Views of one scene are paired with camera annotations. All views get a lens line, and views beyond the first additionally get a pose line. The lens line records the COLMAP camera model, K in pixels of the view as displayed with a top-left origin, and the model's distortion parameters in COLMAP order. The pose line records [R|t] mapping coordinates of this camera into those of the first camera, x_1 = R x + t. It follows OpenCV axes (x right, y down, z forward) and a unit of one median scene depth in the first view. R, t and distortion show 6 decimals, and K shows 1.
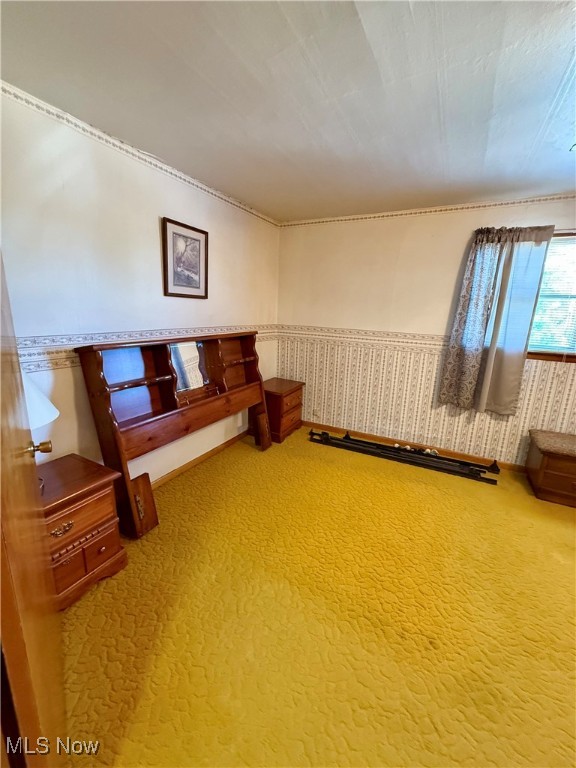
lens RADIAL K [[305.3, 0, 289.4], [0, 305.3, 381.9], [0, 0, 1]] dist [-0.000005, -0.000157]
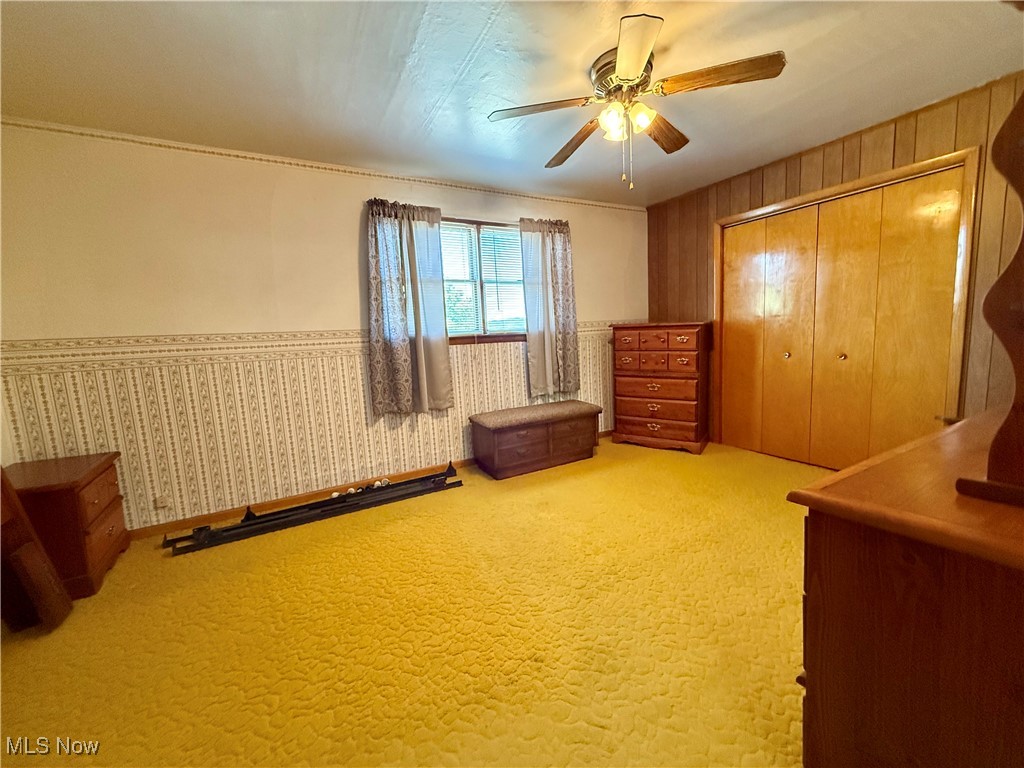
lens RADIAL K [[407.0, 0, 509.5], [0, 407.0, 383.1], [0, 0, 1]] dist [-0.000005, -0.000157]
pose [[0.547474, -0.165104, 0.820374, -0.158322], [0.254876, 0.966664, 0.024455, 0.051578], [-0.797064, 0.195705, 0.571305, 0.145227]]
